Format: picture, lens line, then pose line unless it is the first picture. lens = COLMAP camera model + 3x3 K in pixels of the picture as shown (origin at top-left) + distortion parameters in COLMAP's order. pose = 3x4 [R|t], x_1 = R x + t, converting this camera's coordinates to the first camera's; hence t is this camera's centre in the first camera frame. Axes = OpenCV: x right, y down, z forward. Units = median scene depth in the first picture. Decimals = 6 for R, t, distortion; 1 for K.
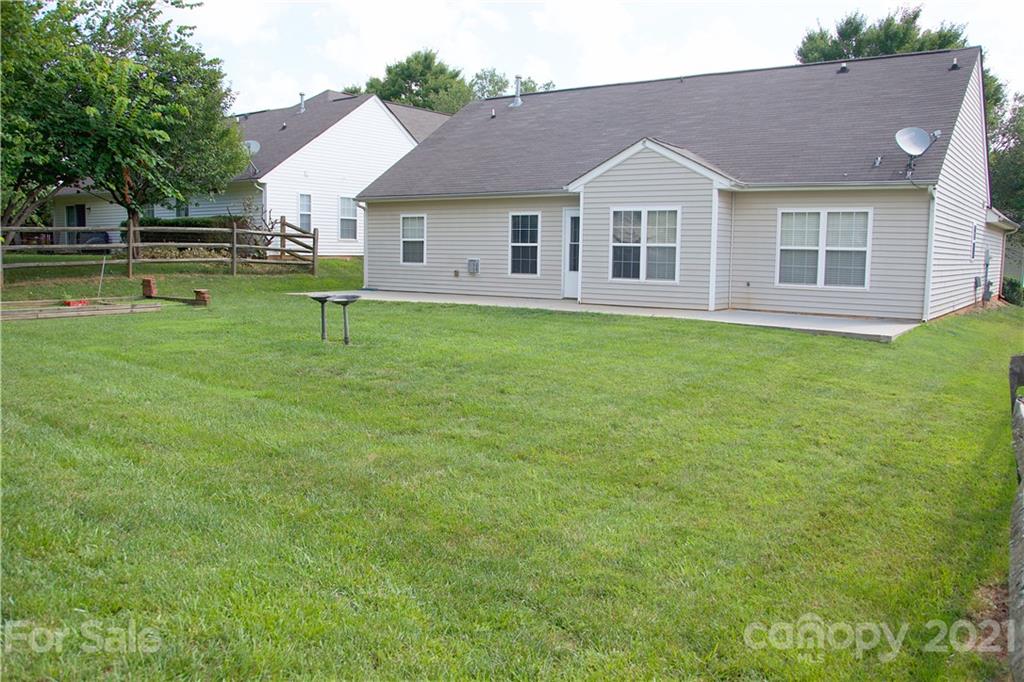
lens RADIAL K [[830.9, 0, 516.9], [0, 830.9, 340.2], [0, 0, 1]] dist [-0.127984, 0.099634]
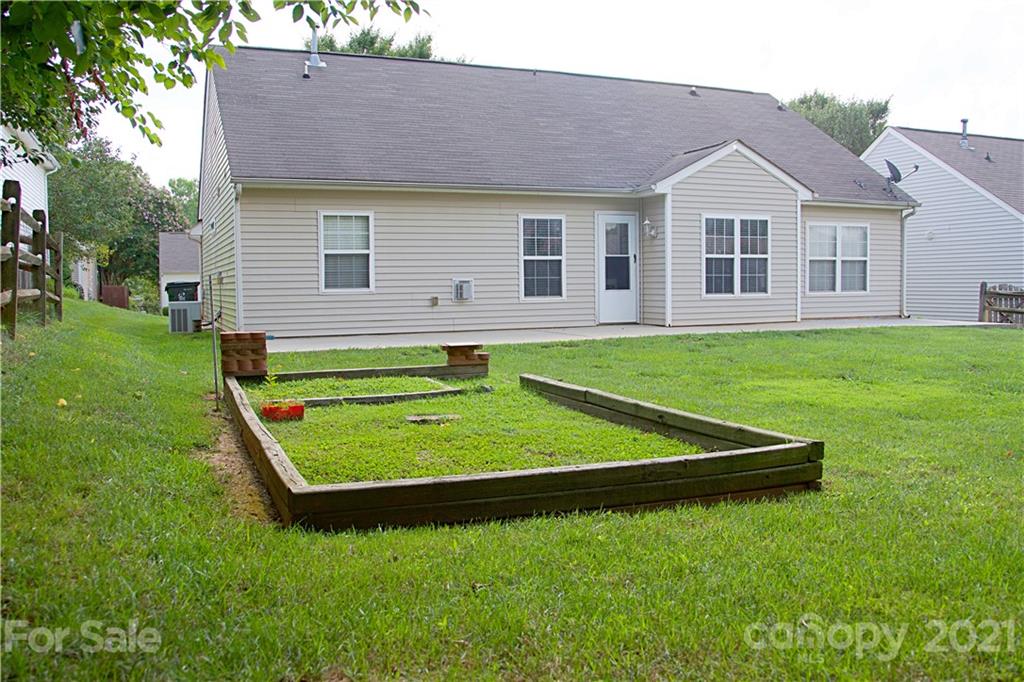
lens RADIAL K [[830.9, 0, 503.5], [0, 830.9, 337.1], [0, 0, 1]] dist [-0.127984, 0.099634]
pose [[0.541870, -0.083057, 0.836348, -0.673676], [0.106834, 0.993840, 0.029479, -0.072510], [-0.833644, 0.073376, 0.547406, 0.646966]]
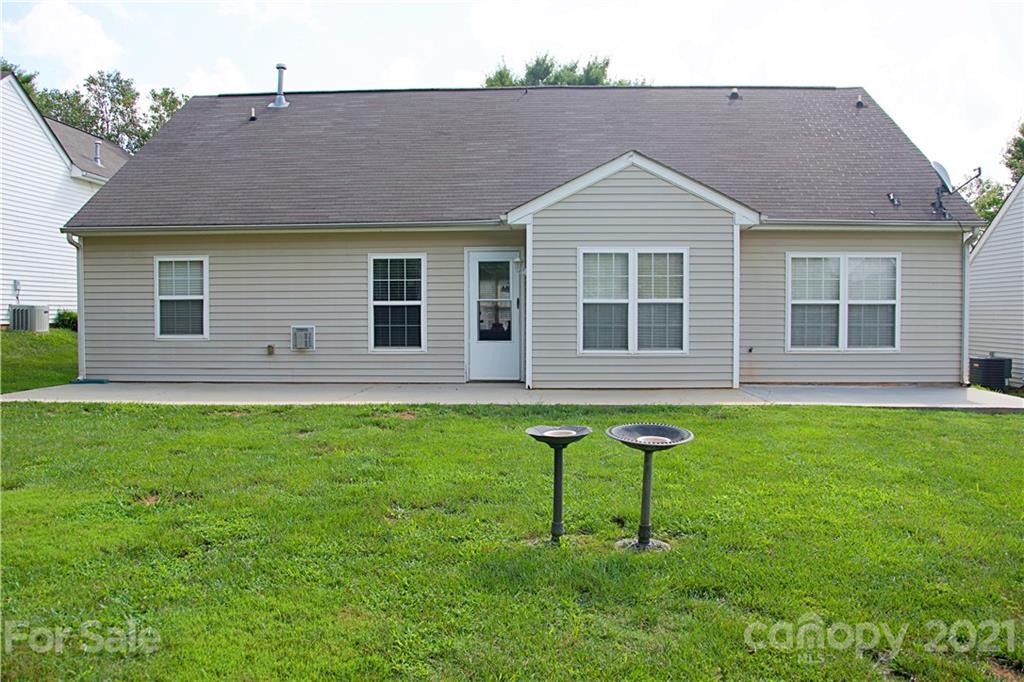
lens RADIAL K [[830.9, 0, 513.2], [0, 830.9, 342.9], [0, 0, 1]] dist [-0.127984, 0.099634]
pose [[0.839391, -0.039833, 0.542067, -0.283639], [0.072649, 0.996584, -0.039265, -0.053120], [-0.538652, 0.072339, 0.839417, 0.414359]]
